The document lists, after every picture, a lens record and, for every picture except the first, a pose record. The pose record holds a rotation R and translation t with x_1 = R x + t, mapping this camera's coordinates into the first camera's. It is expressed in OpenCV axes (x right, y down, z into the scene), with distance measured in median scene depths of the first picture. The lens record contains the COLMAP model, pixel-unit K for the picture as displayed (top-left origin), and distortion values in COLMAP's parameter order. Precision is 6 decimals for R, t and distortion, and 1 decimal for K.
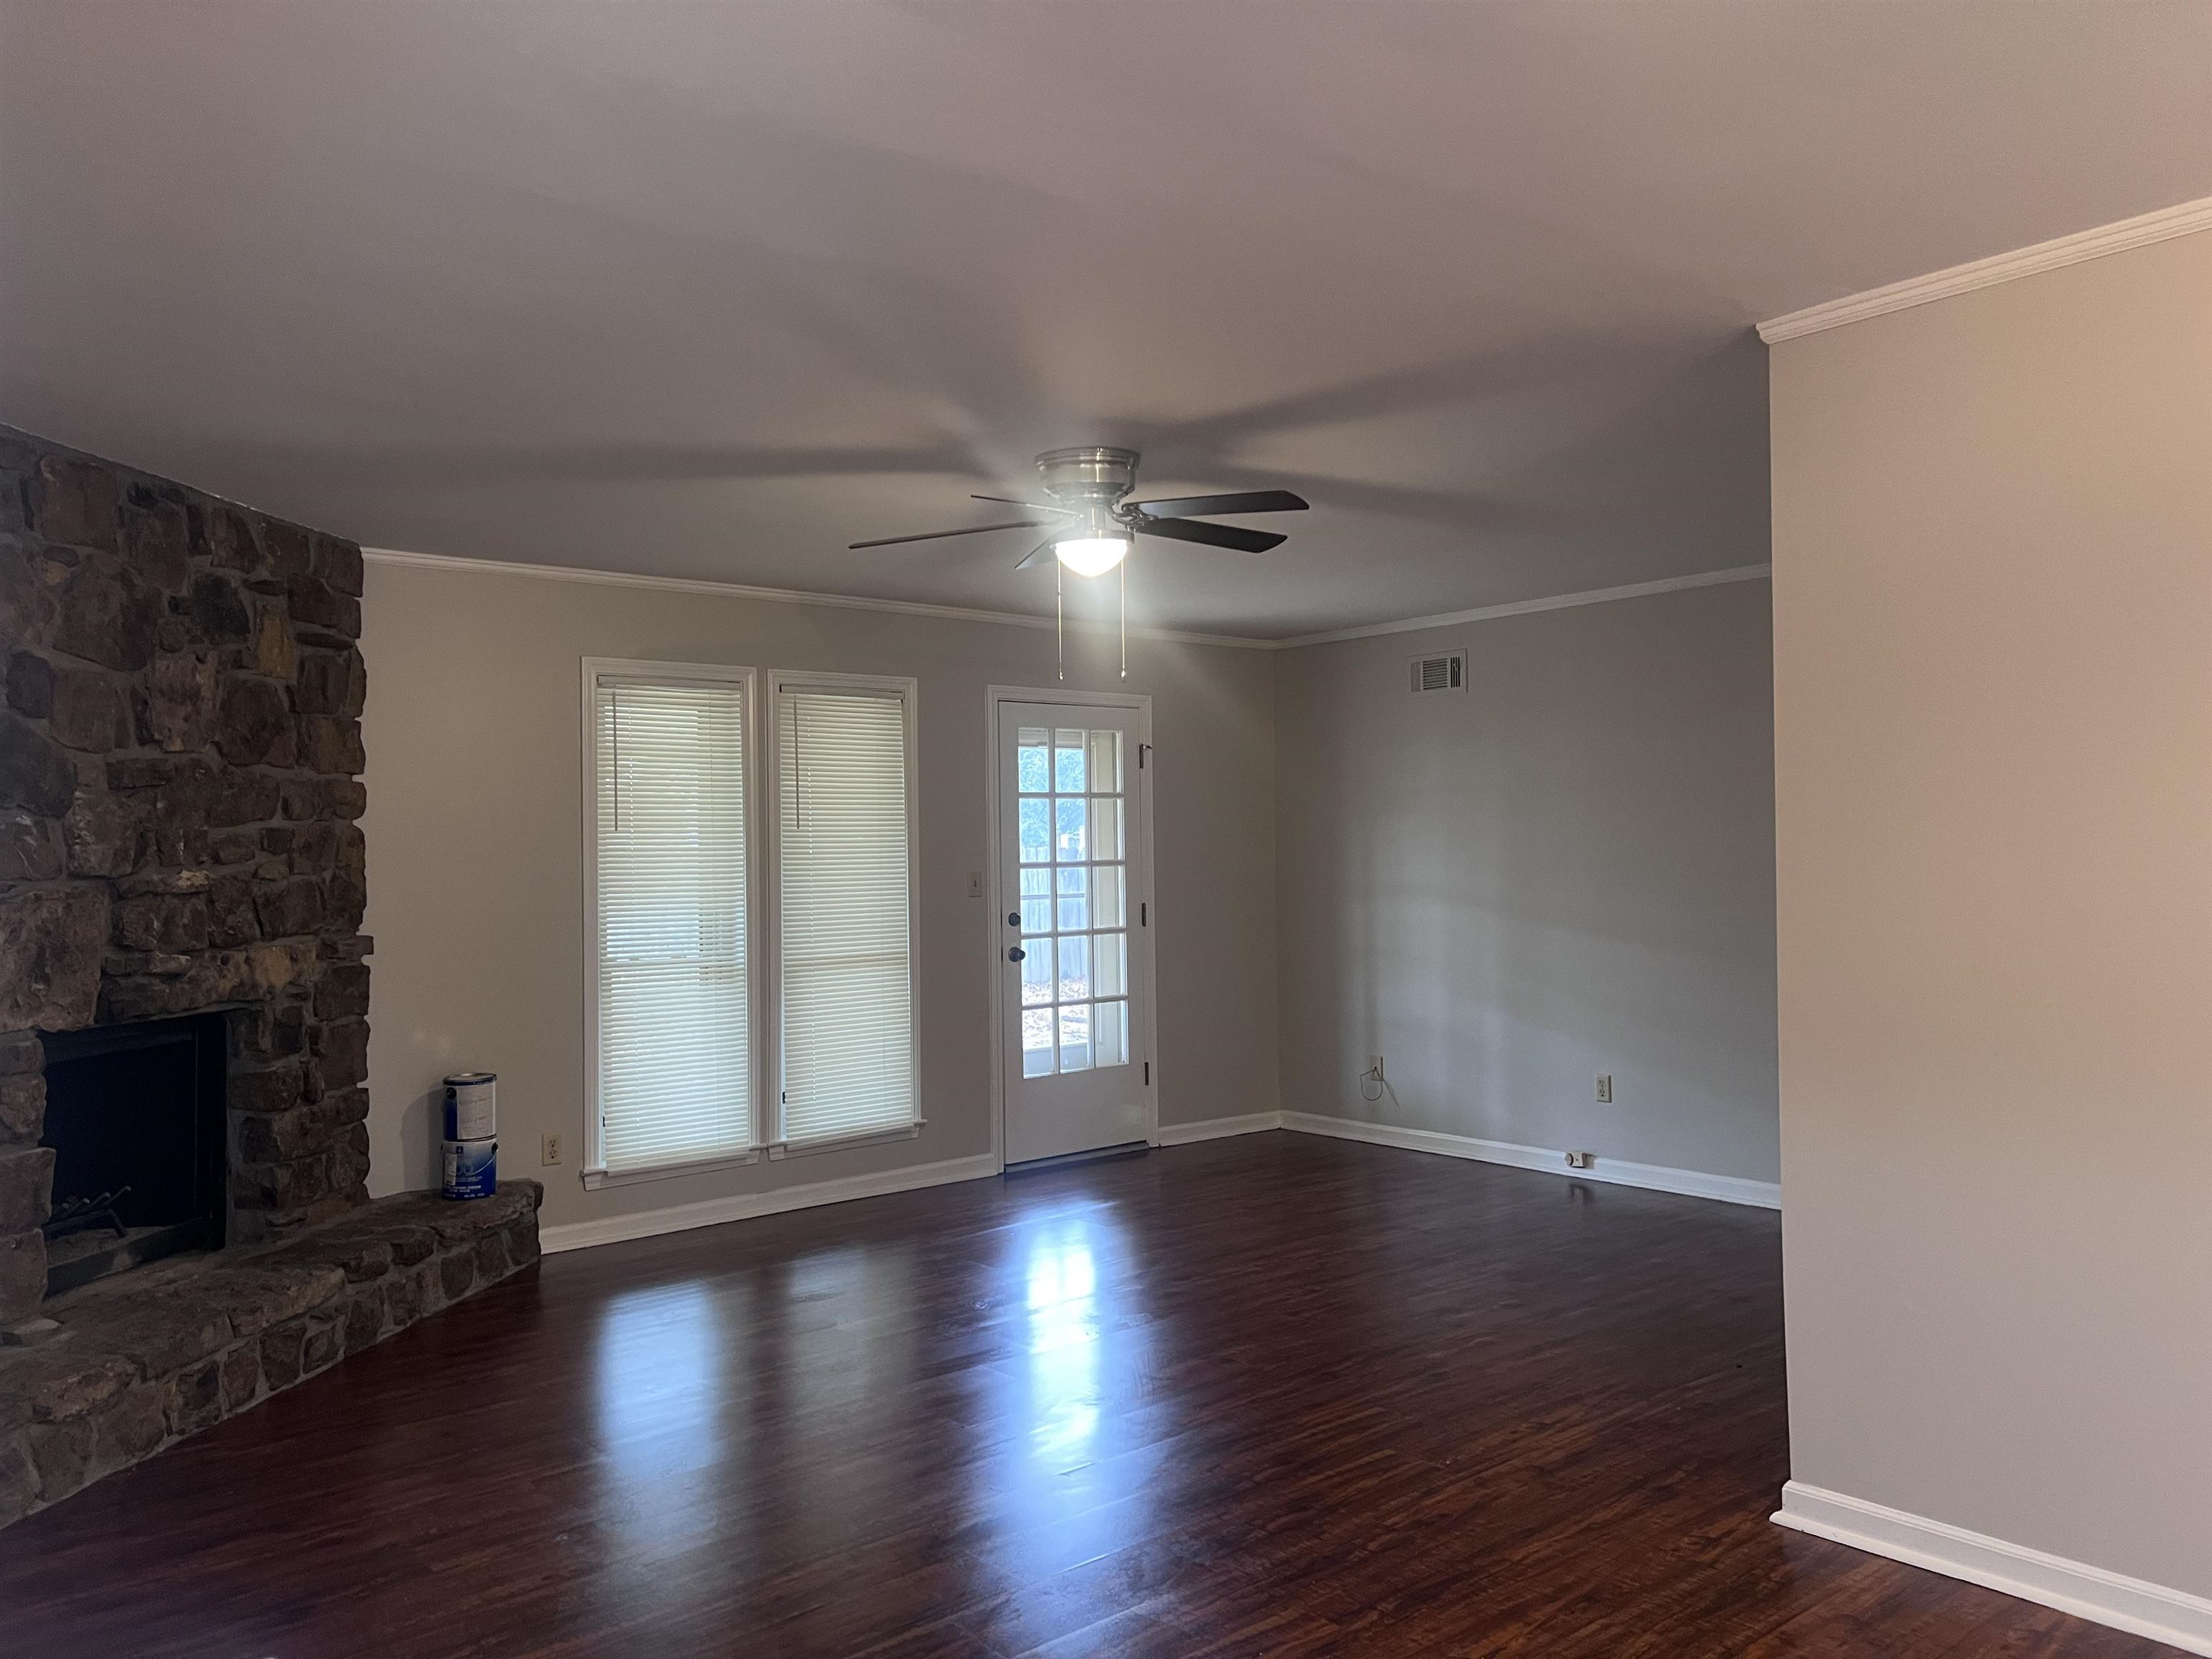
lens RADIAL K [[1650.9, 0, 1112.1], [0, 1650.9, 830.4], [0, 0, 1]] dist [0.066551, -0.069419]
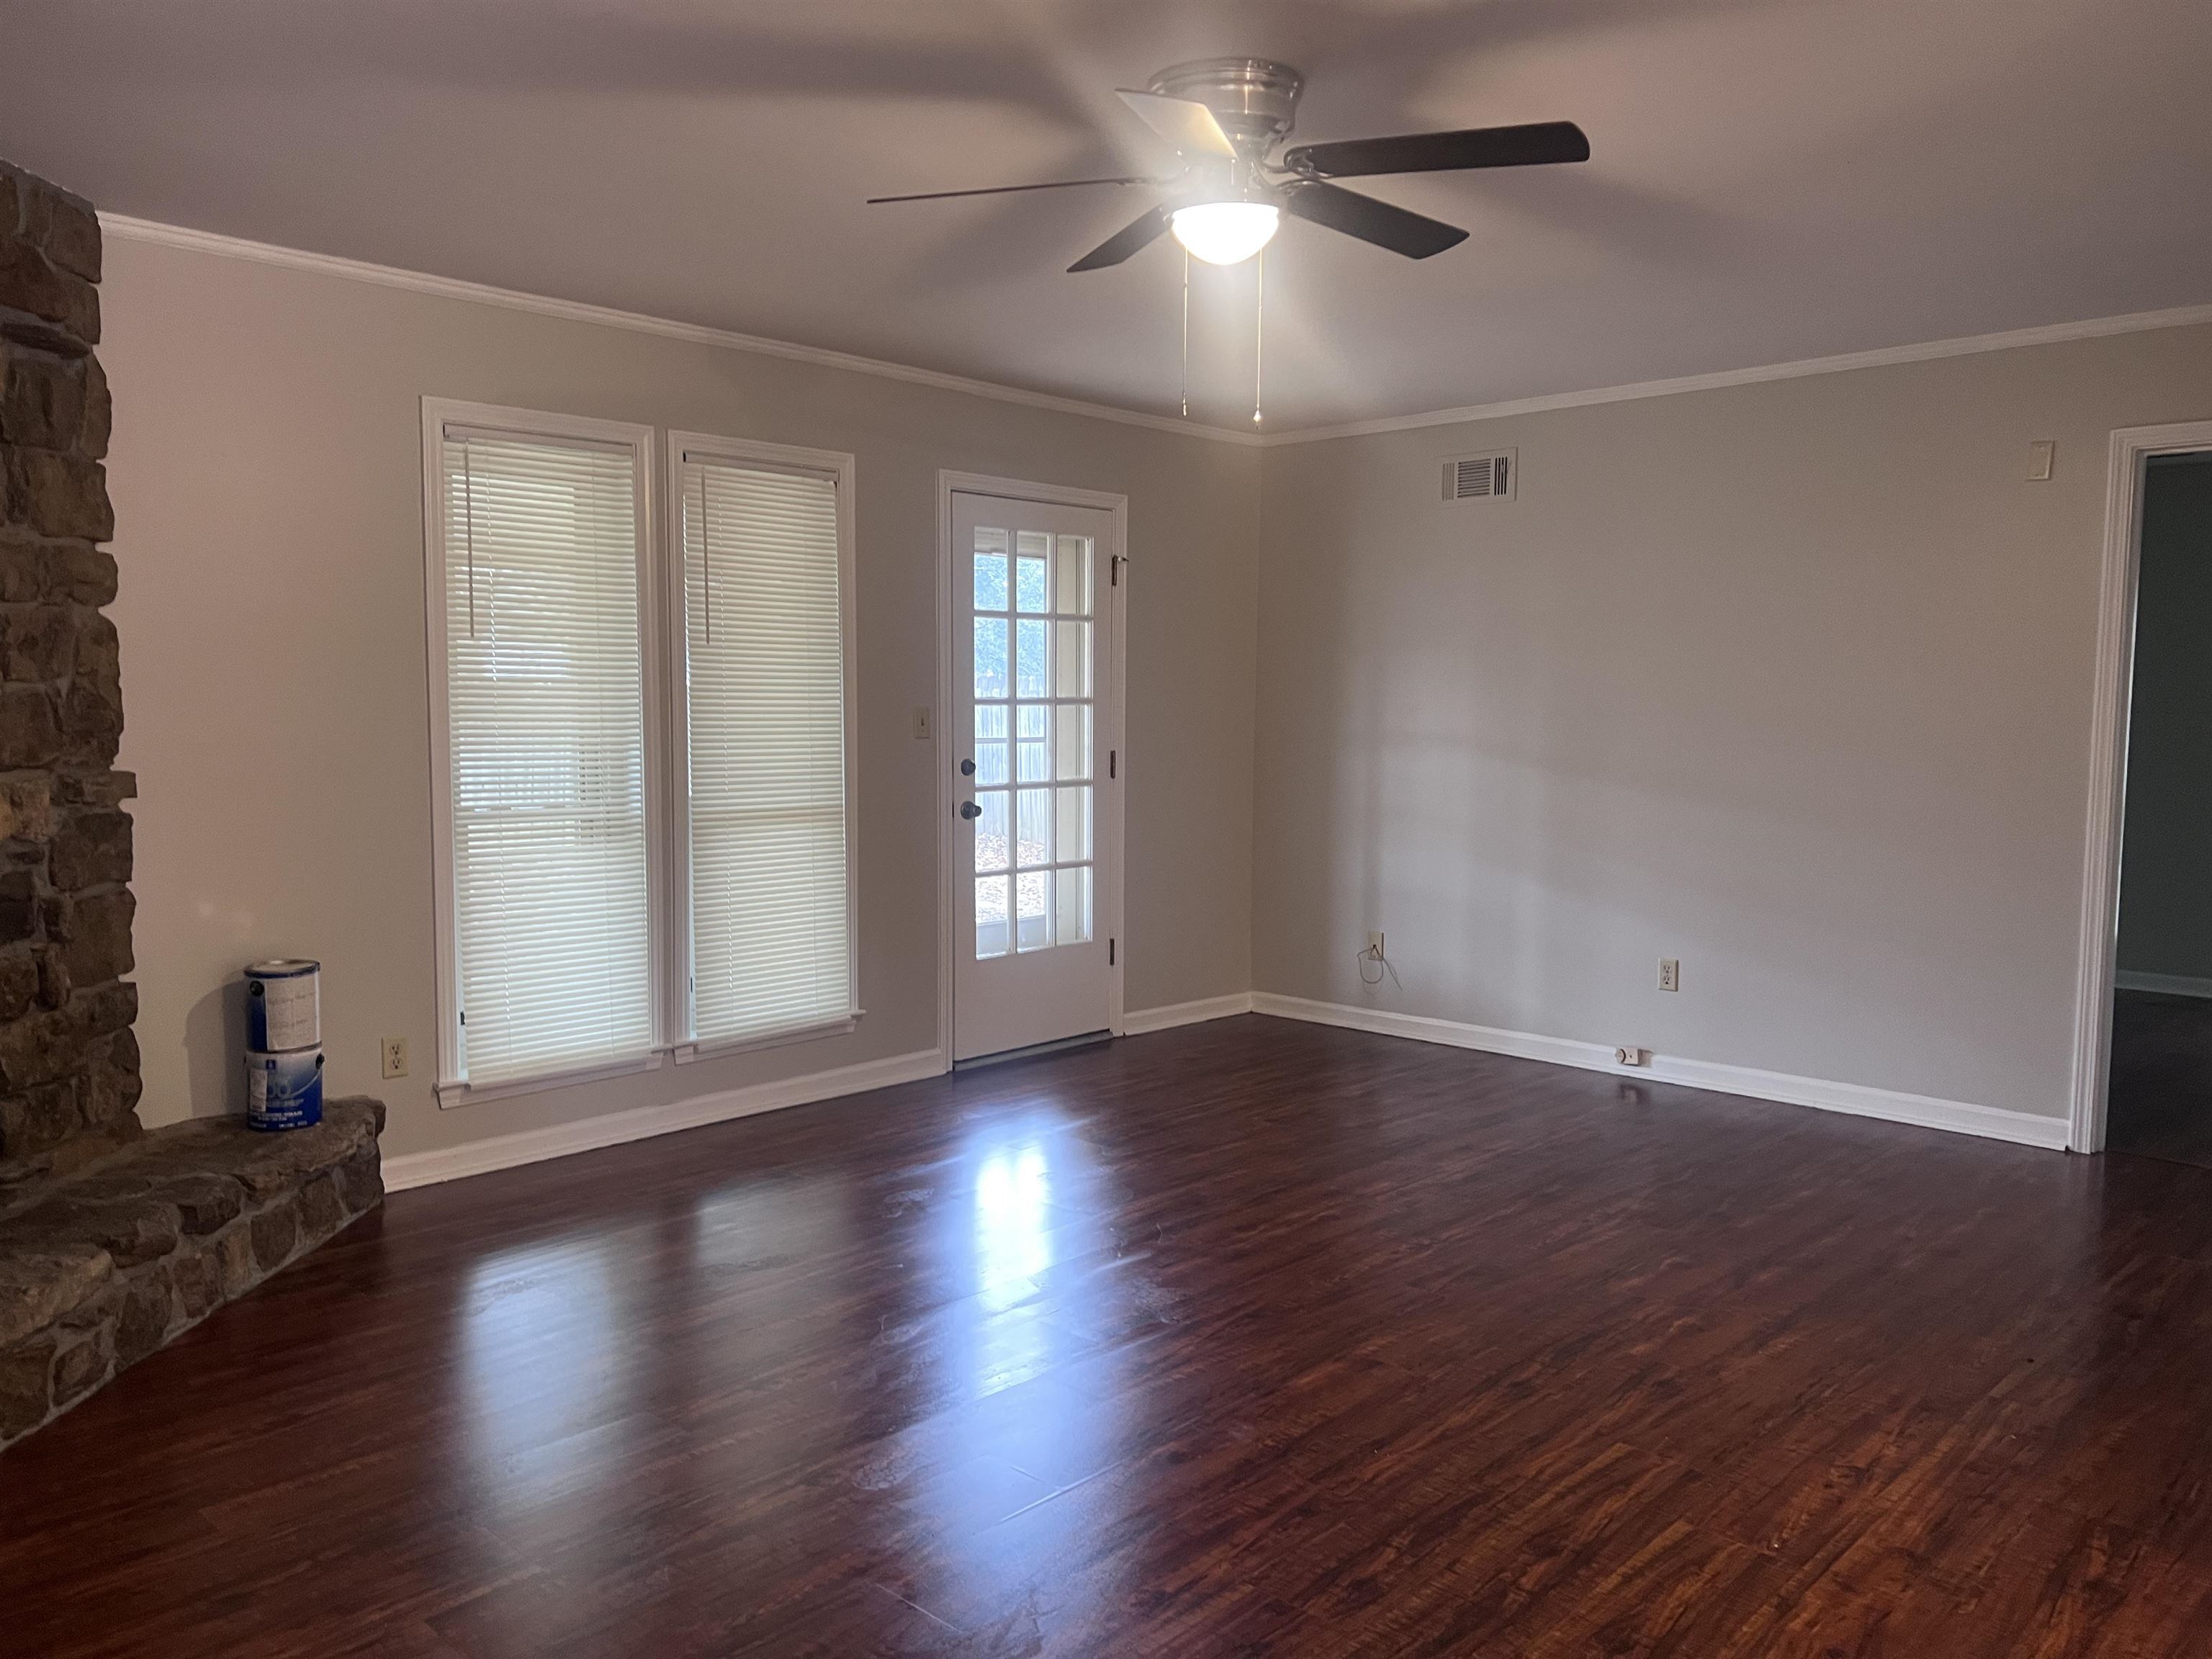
lens RADIAL K [[1650.9, 0, 1093.6], [0, 1650.9, 847.9], [0, 0, 1]] dist [0.066551, -0.069419]
pose [[0.994521, 0.011121, 0.103941, -0.109280], [-0.021475, 0.994852, 0.099032, 0.015831], [-0.102305, -0.100722, 0.989641, 0.245952]]
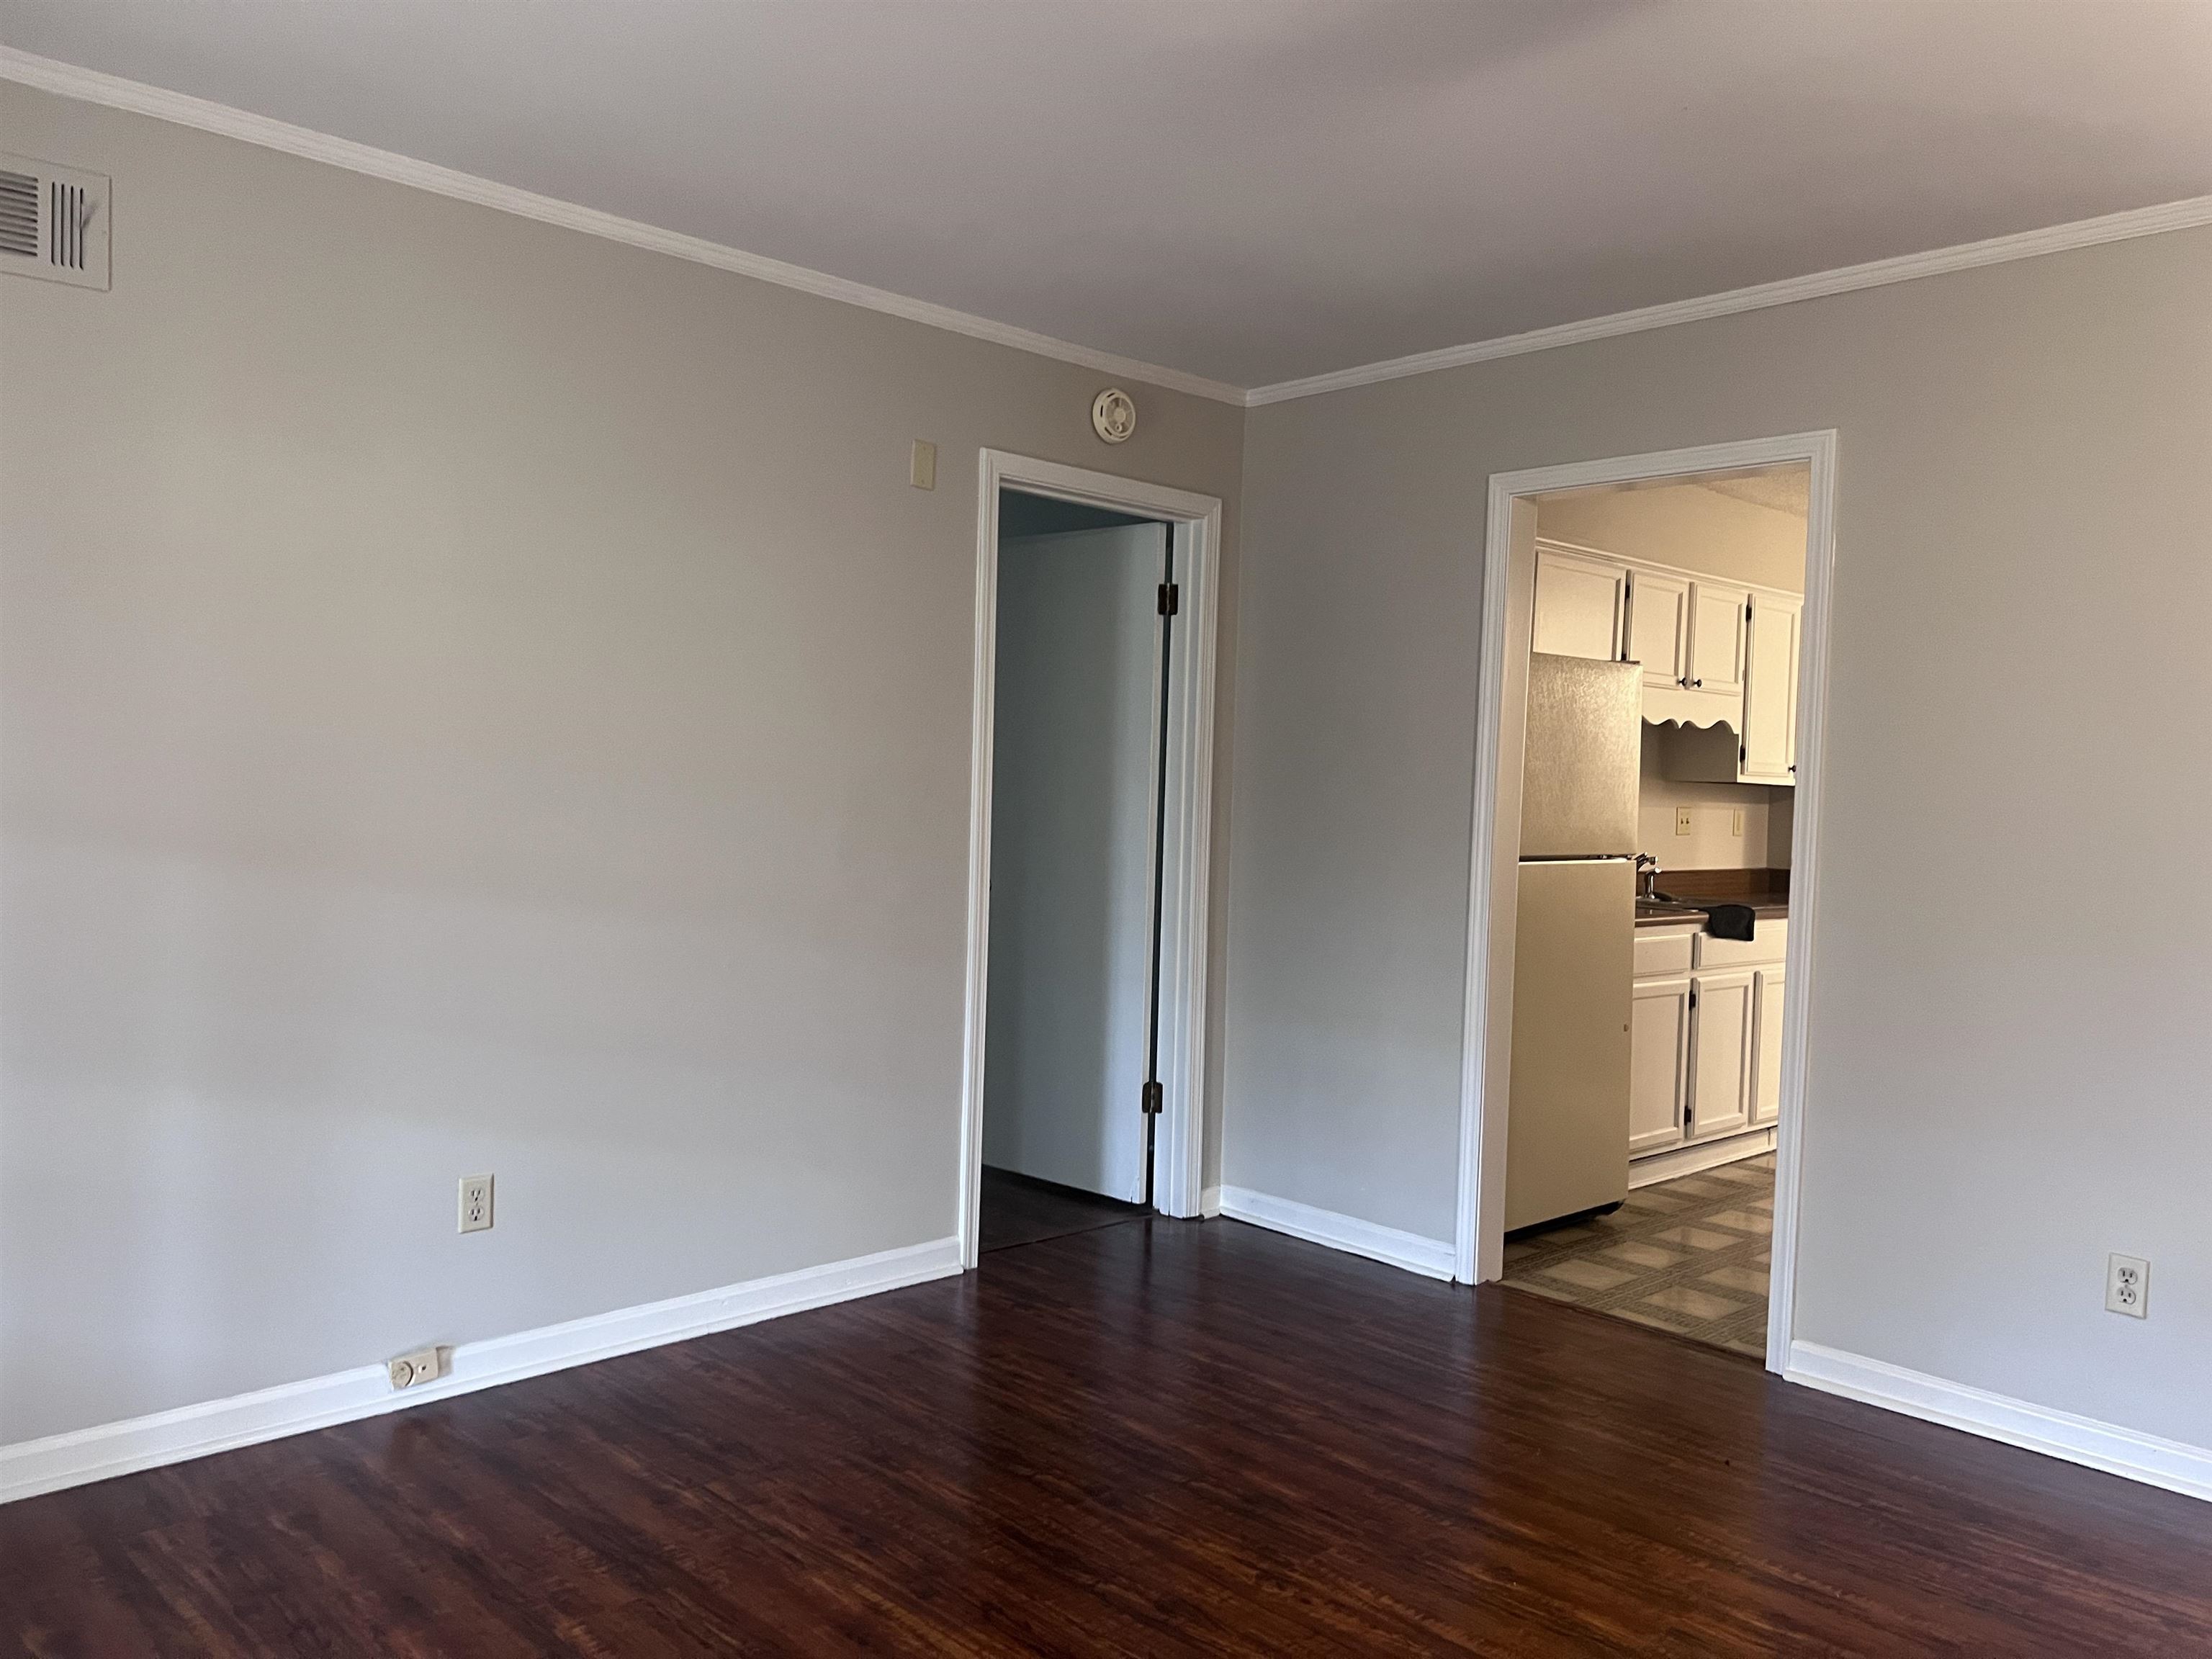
lens RADIAL K [[1650.9, 0, 1149.2], [0, 1650.9, 856.4], [0, 0, 1]] dist [0.066551, -0.069419]
pose [[-0.070198, -0.038099, 0.996805, -0.268674], [-0.045238, 0.998364, 0.034973, 0.031277], [-0.996507, -0.042639, -0.071807, 1.064207]]
